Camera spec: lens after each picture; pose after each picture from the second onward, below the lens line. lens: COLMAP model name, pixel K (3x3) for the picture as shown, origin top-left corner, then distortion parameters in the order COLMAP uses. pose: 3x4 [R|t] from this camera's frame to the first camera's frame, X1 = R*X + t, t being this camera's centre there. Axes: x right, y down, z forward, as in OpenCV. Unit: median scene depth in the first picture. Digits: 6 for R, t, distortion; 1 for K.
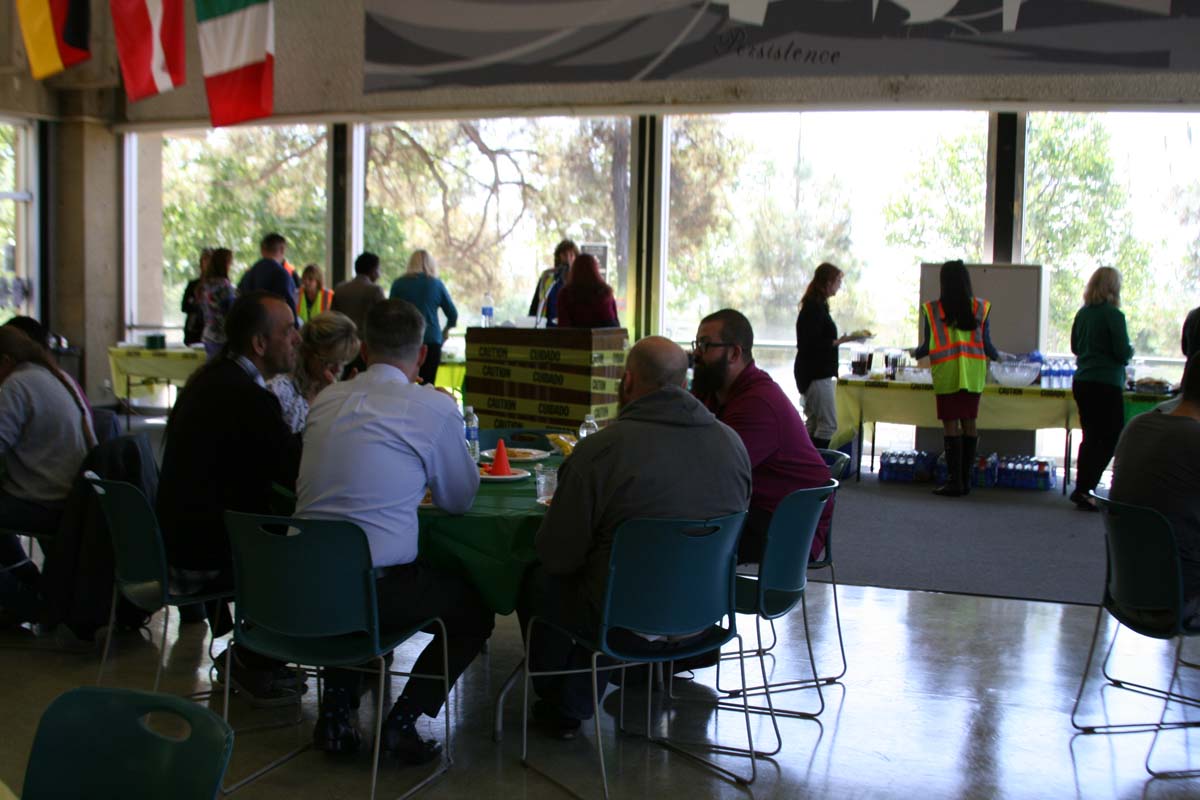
lens RADIAL K [[1620.5, 0, 600.0], [0, 1620.5, 400.0], [0, 0, 1]] dist [-0.138987, 0.055140]
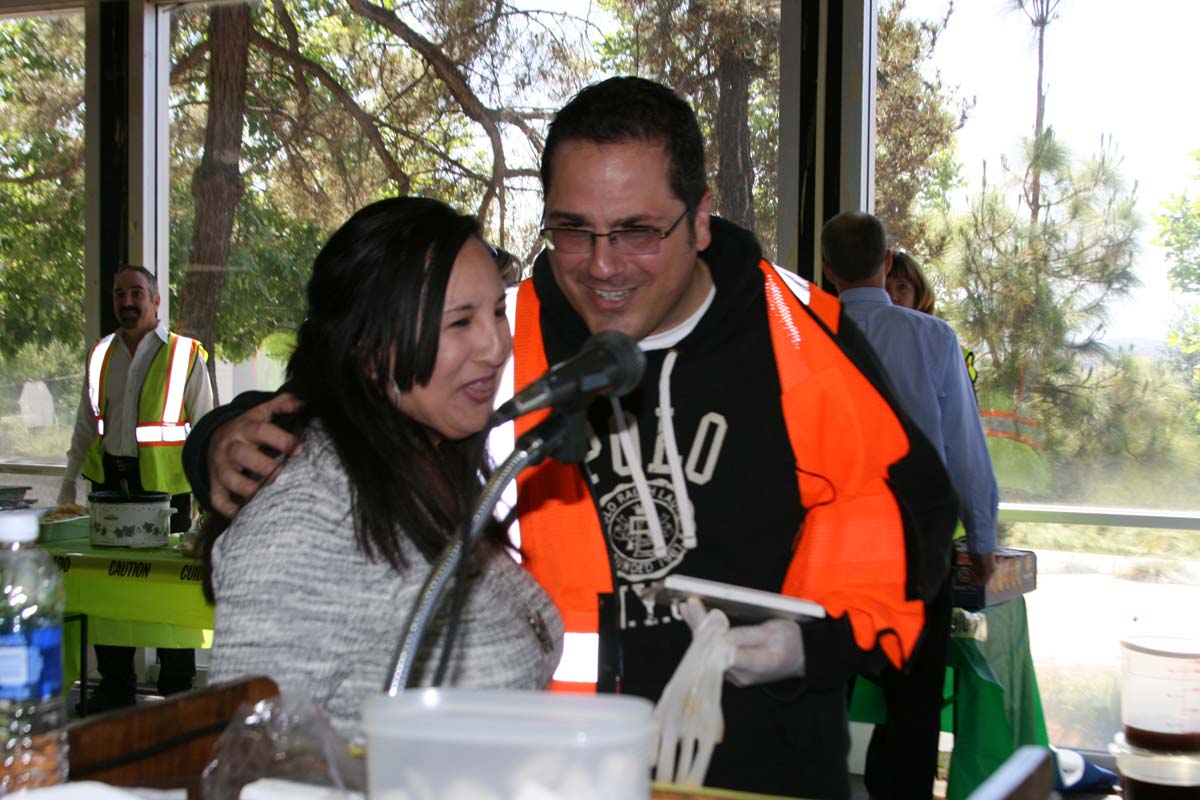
lens RADIAL K [[2005.6, 0, 600.0], [0, 2005.6, 400.0], [0, 0, 1]] dist [-0.052694, -0.047080]
pose [[0.999318, -0.002523, -0.036828, -0.004546], [0.000862, 0.998985, -0.045045, -0.024403], [0.036904, 0.044982, 0.998306, 0.299022]]
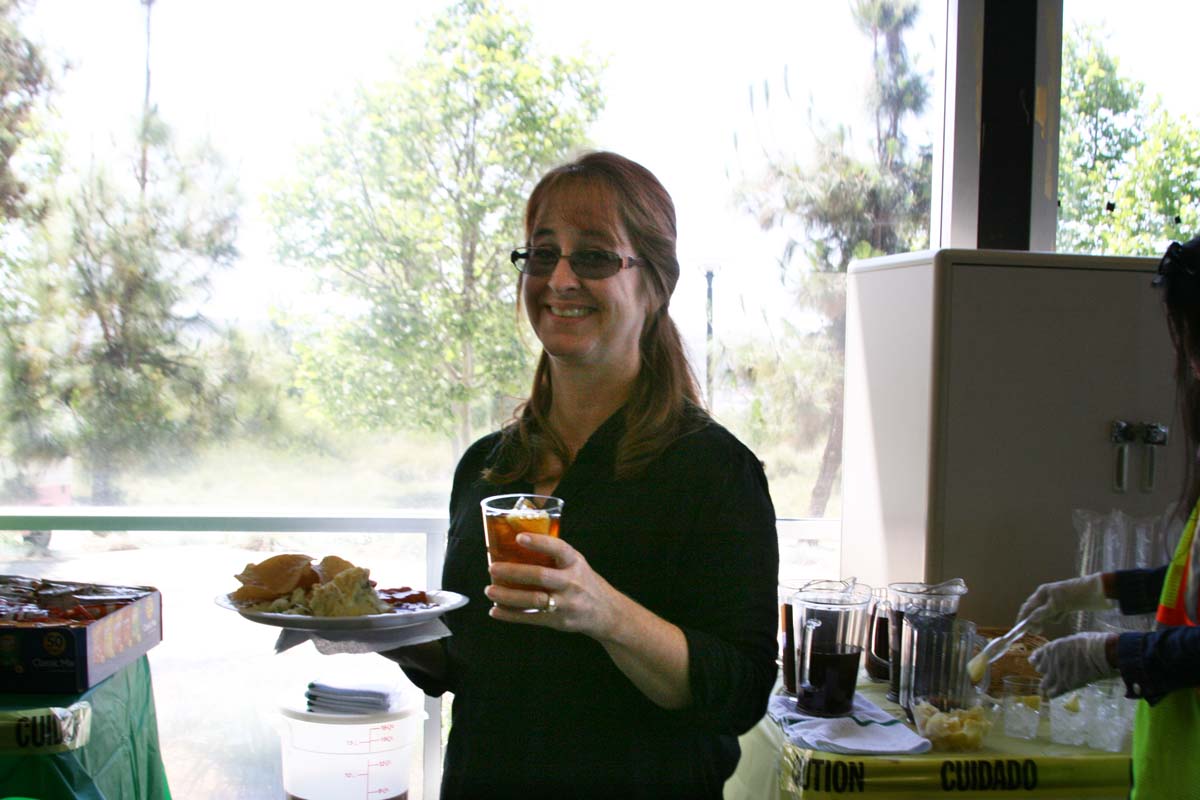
lens RADIAL K [[1659.4, 0, 600.0], [0, 1659.4, 400.0], [0, 0, 1]] dist [-0.143951, 0.072585]
pose [[0.900719, -0.023920, 0.433744, 0.013340], [0.034935, 0.999237, -0.017440, -0.029515], [-0.432996, 0.030861, 0.900868, 0.404669]]
